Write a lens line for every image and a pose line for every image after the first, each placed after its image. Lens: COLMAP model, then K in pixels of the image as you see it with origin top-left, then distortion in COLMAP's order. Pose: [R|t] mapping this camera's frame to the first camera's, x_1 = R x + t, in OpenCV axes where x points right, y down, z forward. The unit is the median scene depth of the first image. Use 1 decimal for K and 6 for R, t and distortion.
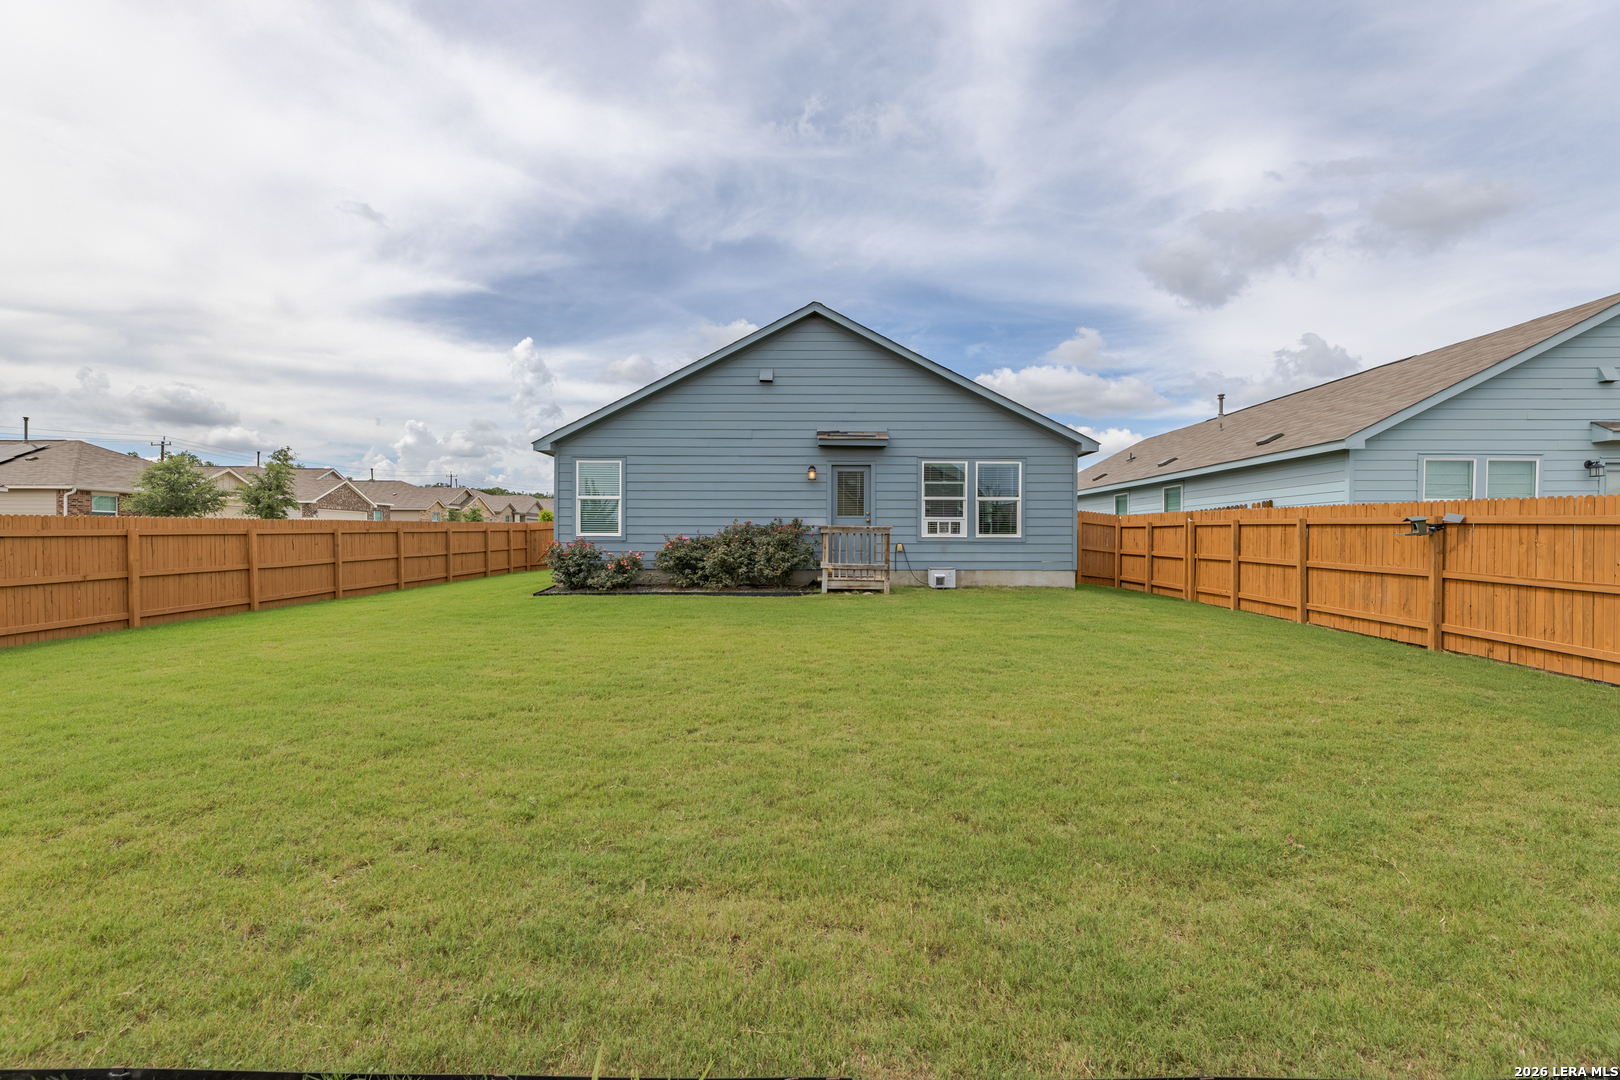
lens RADIAL K [[678.6, 0, 799.6], [0, 678.6, 545.6], [0, 0, 1]] dist [-0.001033, -0.000389]
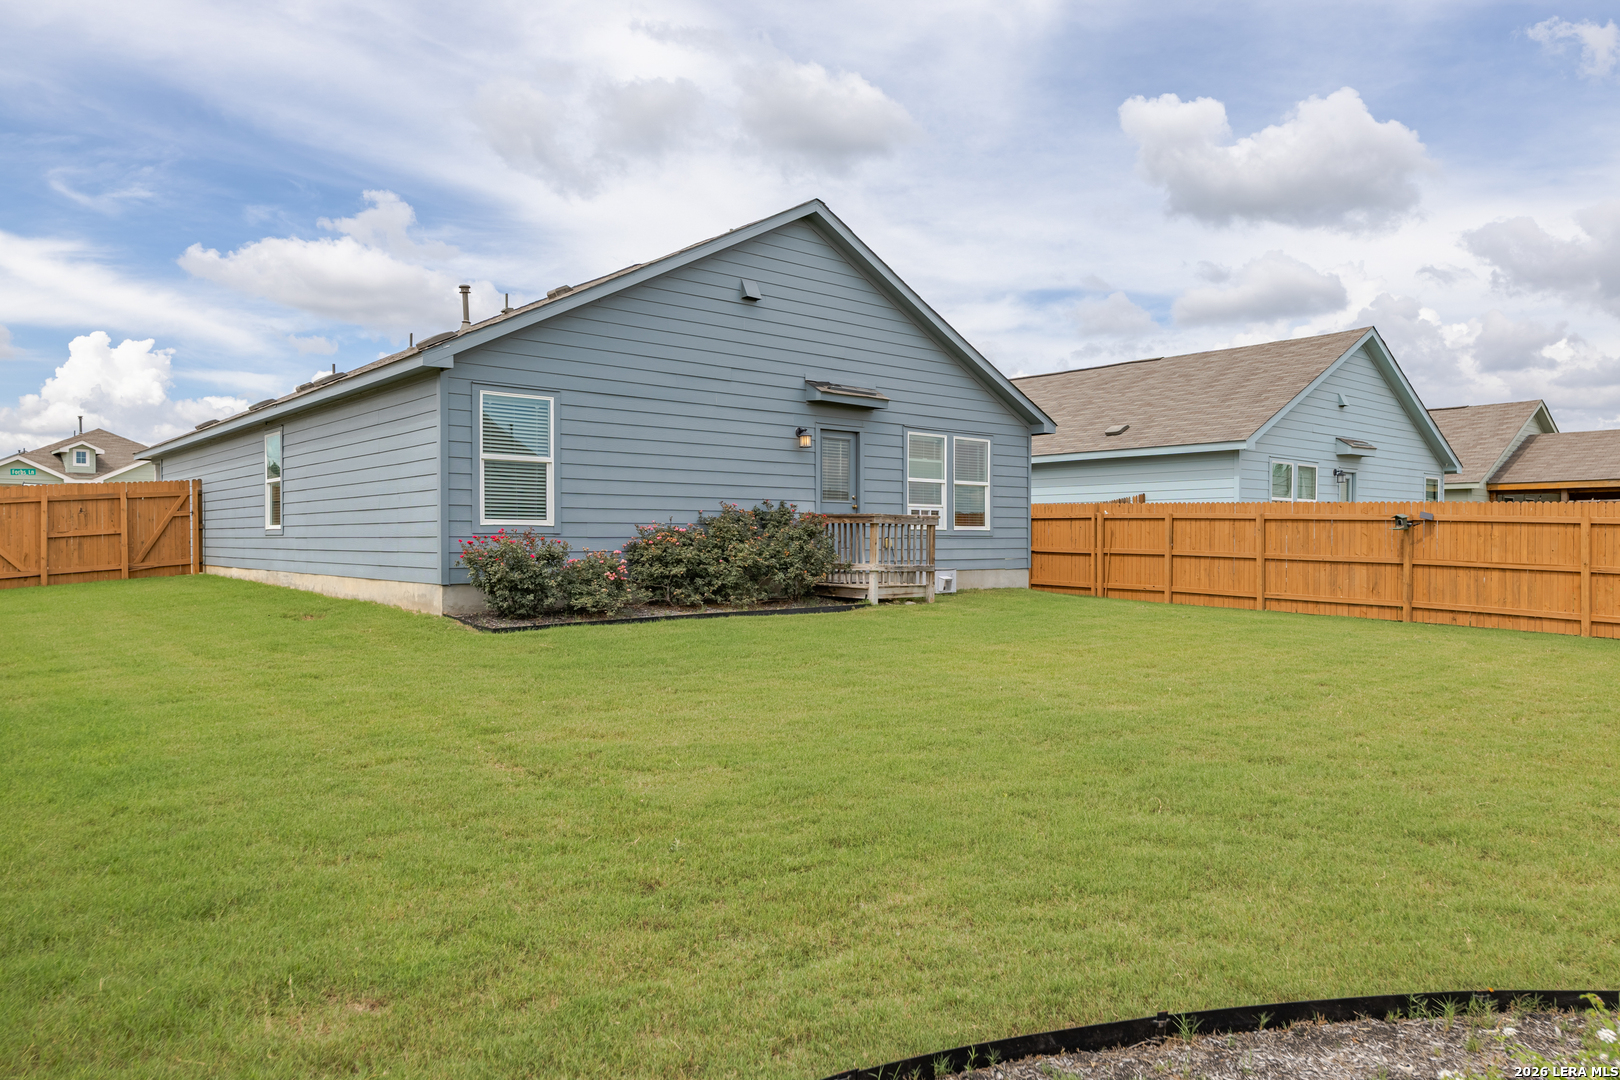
lens RADIAL K [[1055.5, 0, 808.7], [0, 1055.5, 555.3], [0, 0, 1]] dist [-0.000464, 0.004582]
pose [[0.751691, -0.011915, 0.659408, -0.734017], [0.004666, 0.999908, 0.012748, 0.001139], [-0.659499, -0.006506, 0.751677, 0.175112]]
